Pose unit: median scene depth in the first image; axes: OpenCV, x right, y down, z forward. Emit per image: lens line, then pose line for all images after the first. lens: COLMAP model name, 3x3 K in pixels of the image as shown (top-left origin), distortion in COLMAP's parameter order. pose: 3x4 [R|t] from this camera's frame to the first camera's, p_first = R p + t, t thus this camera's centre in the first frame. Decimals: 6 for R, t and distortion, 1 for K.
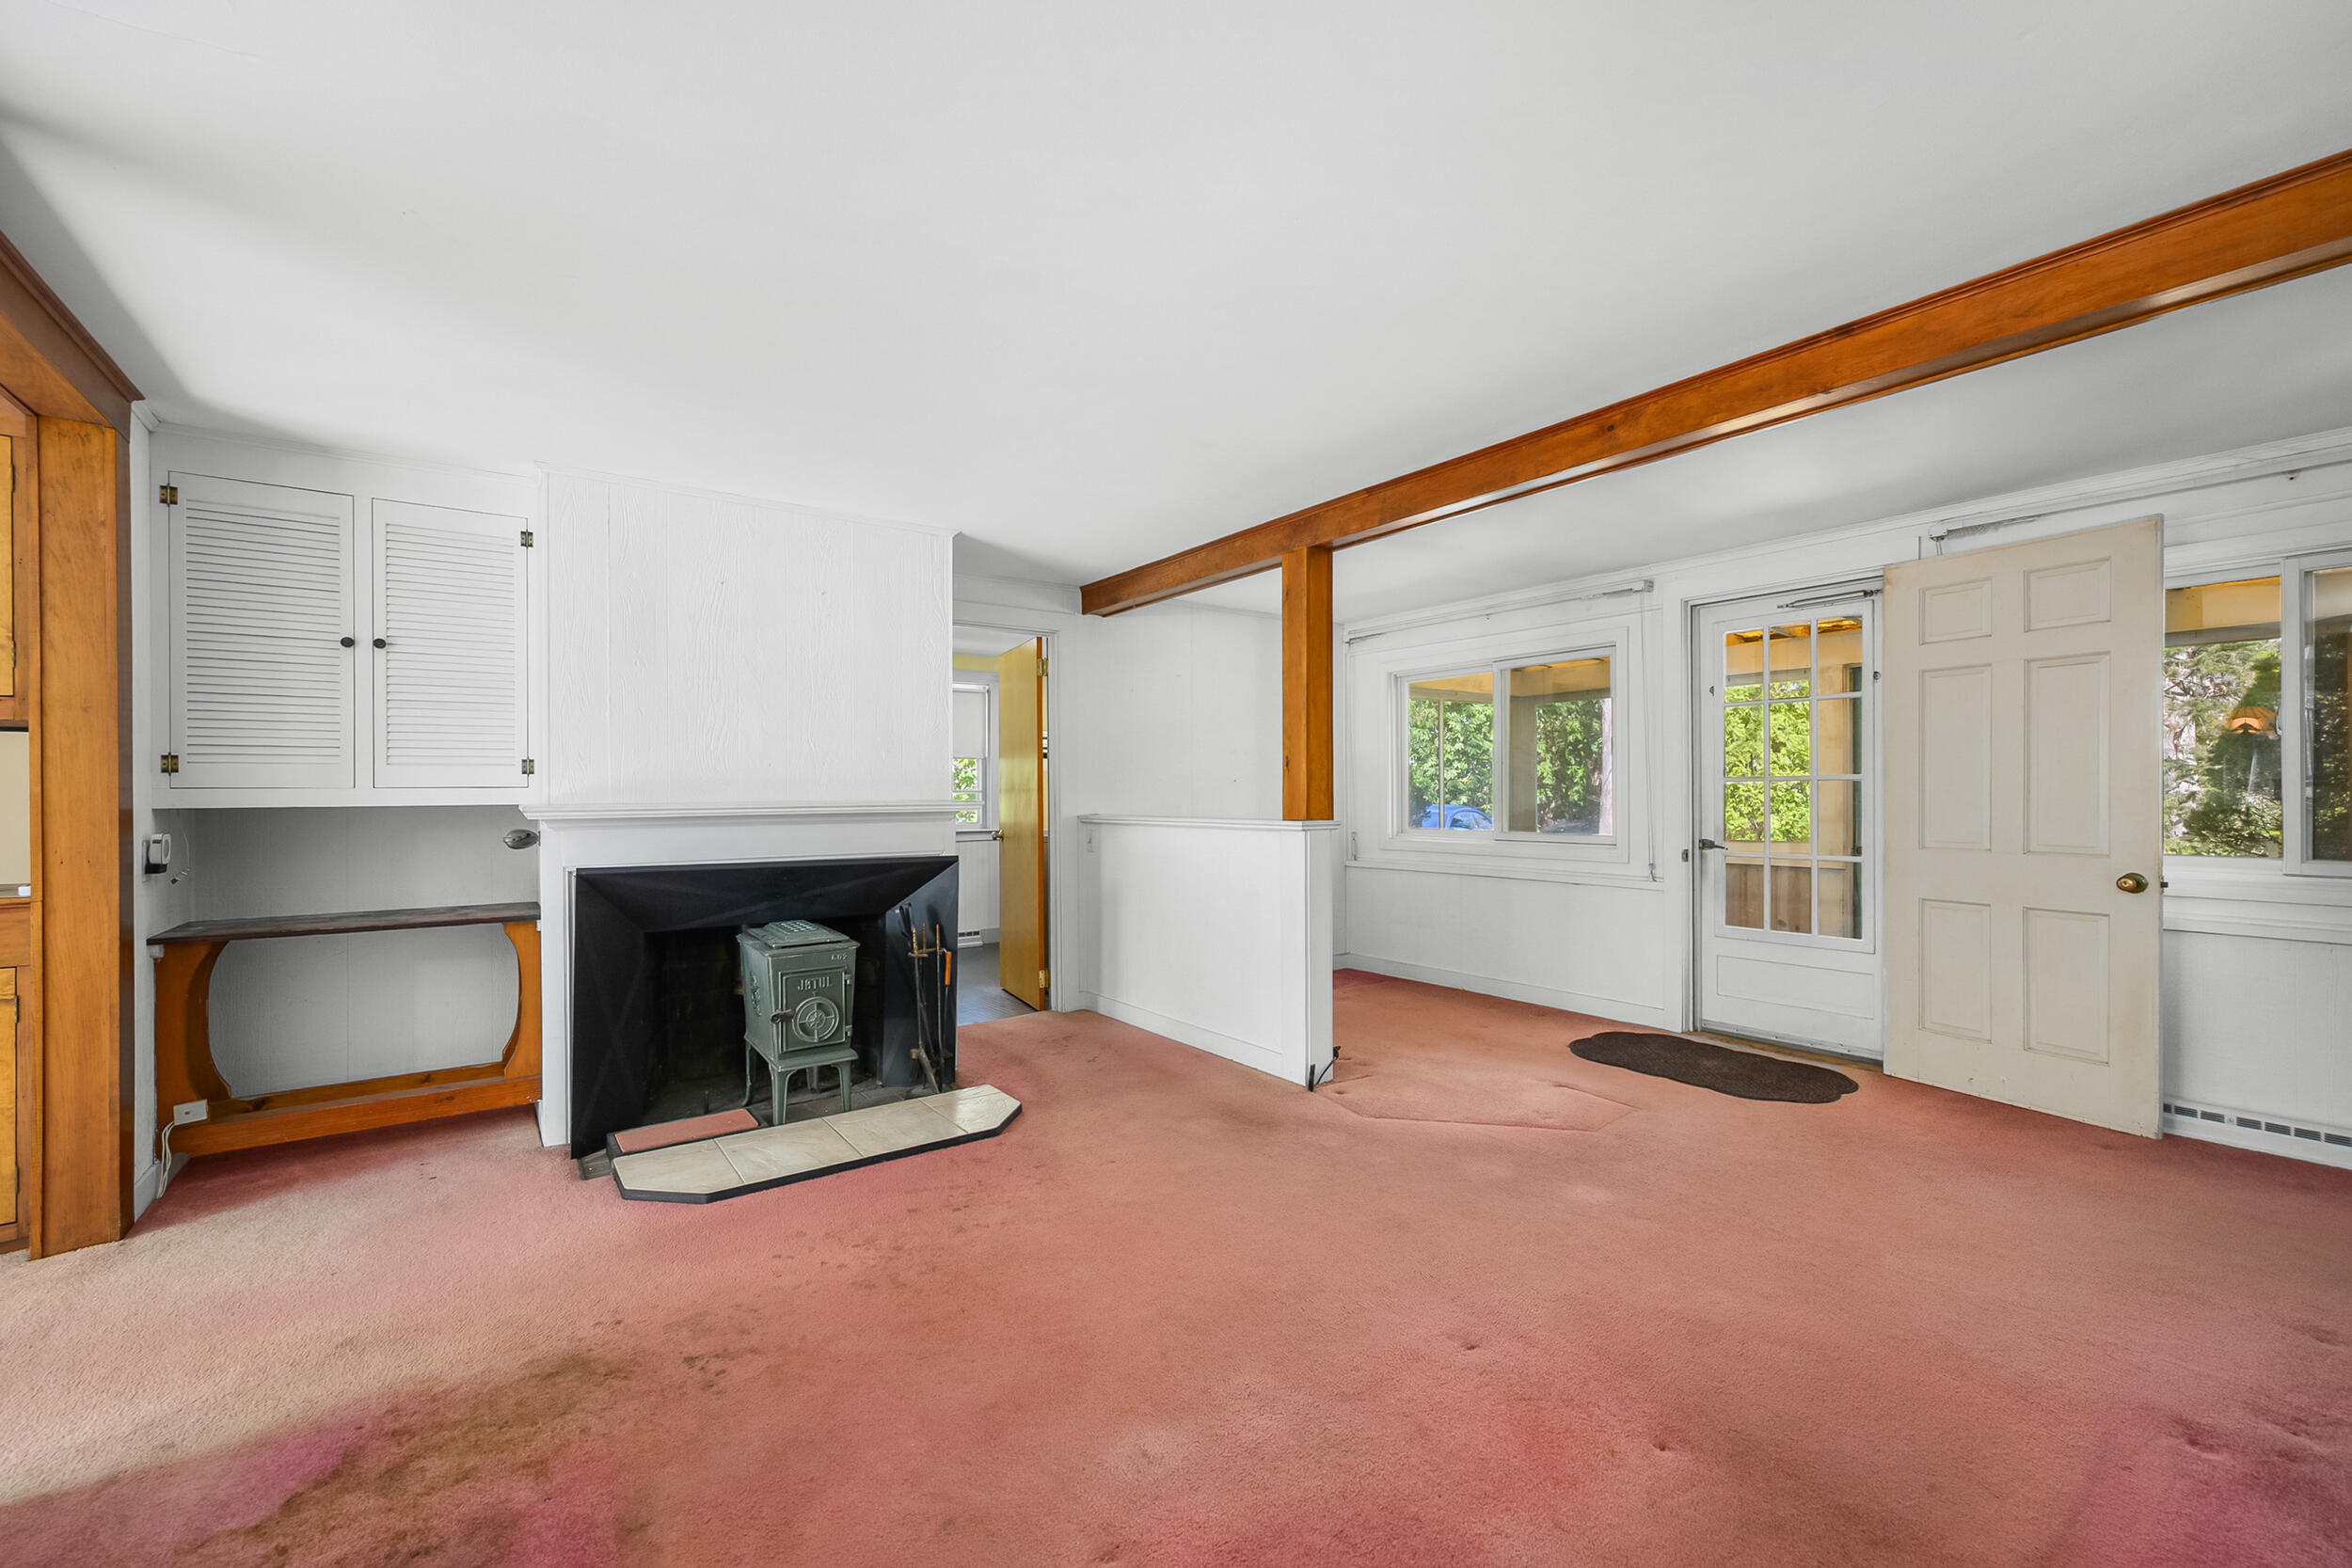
lens RADIAL K [[958.5, 0, 1177.0], [0, 958.5, 789.0], [0, 0, 1]] dist [-0.006506, 0.000458]
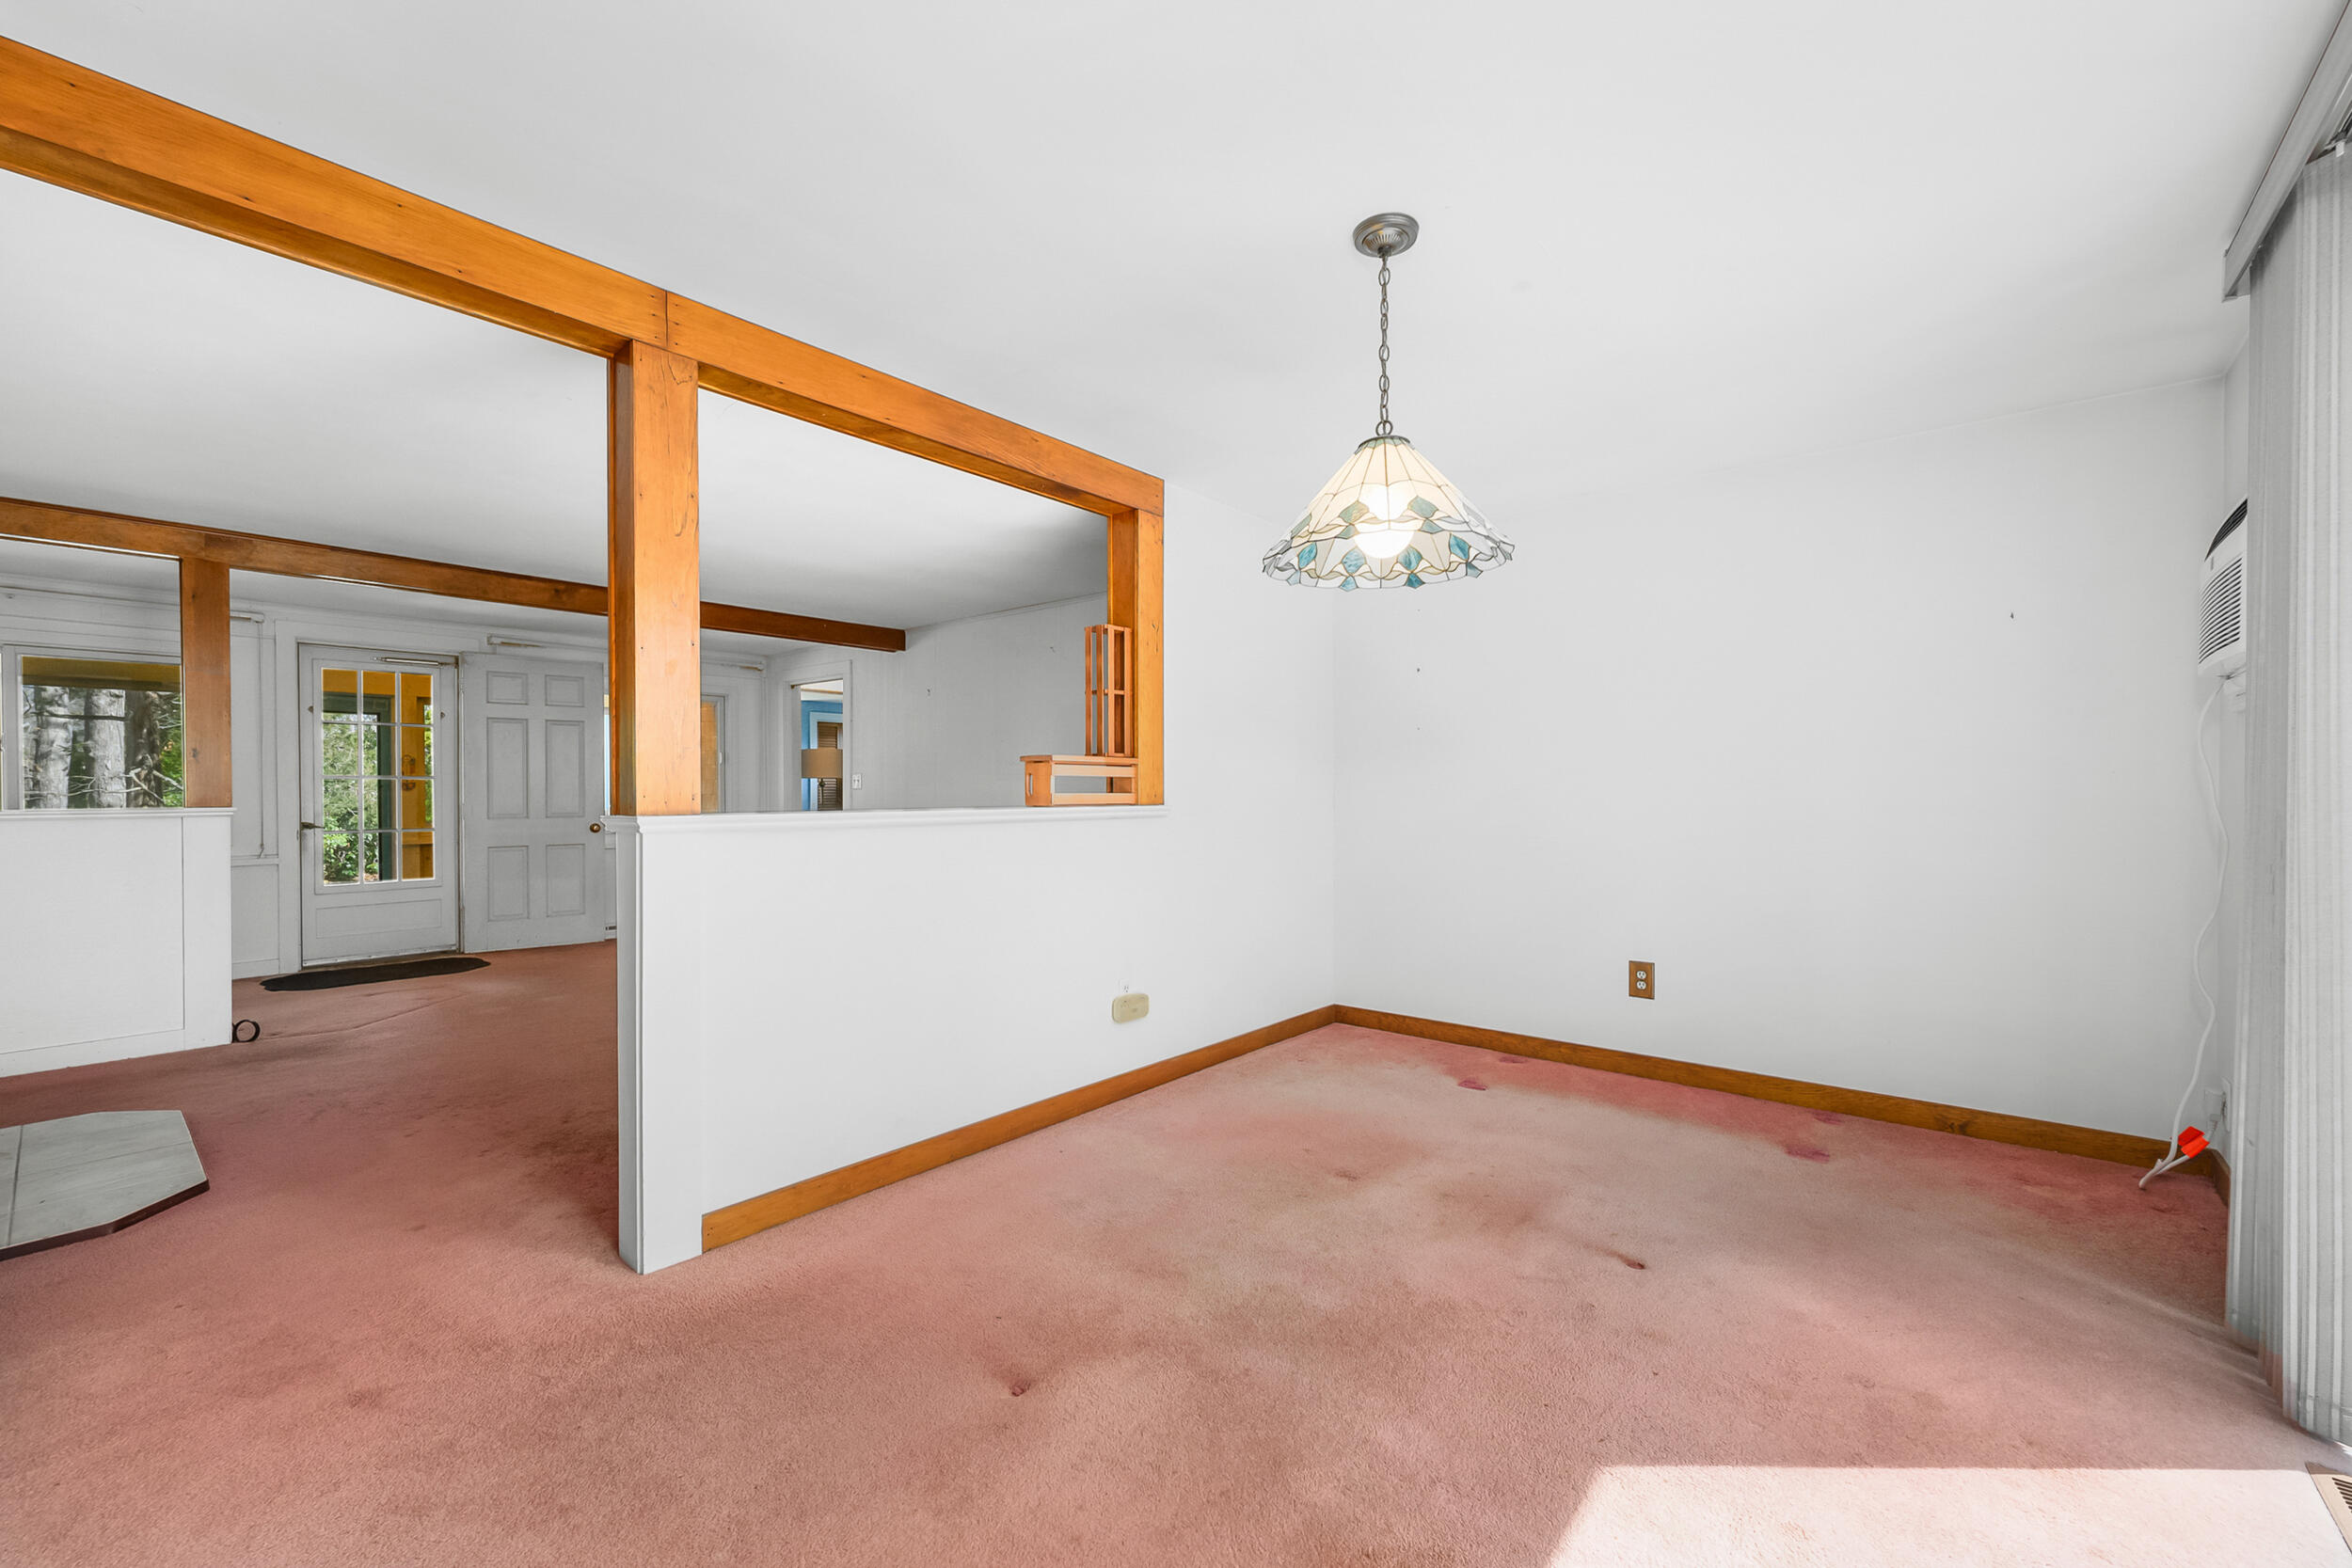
lens RADIAL K [[958.5, 0, 1175.3], [0, 958.5, 795.8], [0, 0, 1]] dist [-0.006506, 0.000458]
pose [[-0.252146, 0.001785, 0.967688, -1.185253], [0.000599, 0.999998, -0.001688, 0.022328], [-0.967689, 0.000154, -0.252147, 0.203578]]
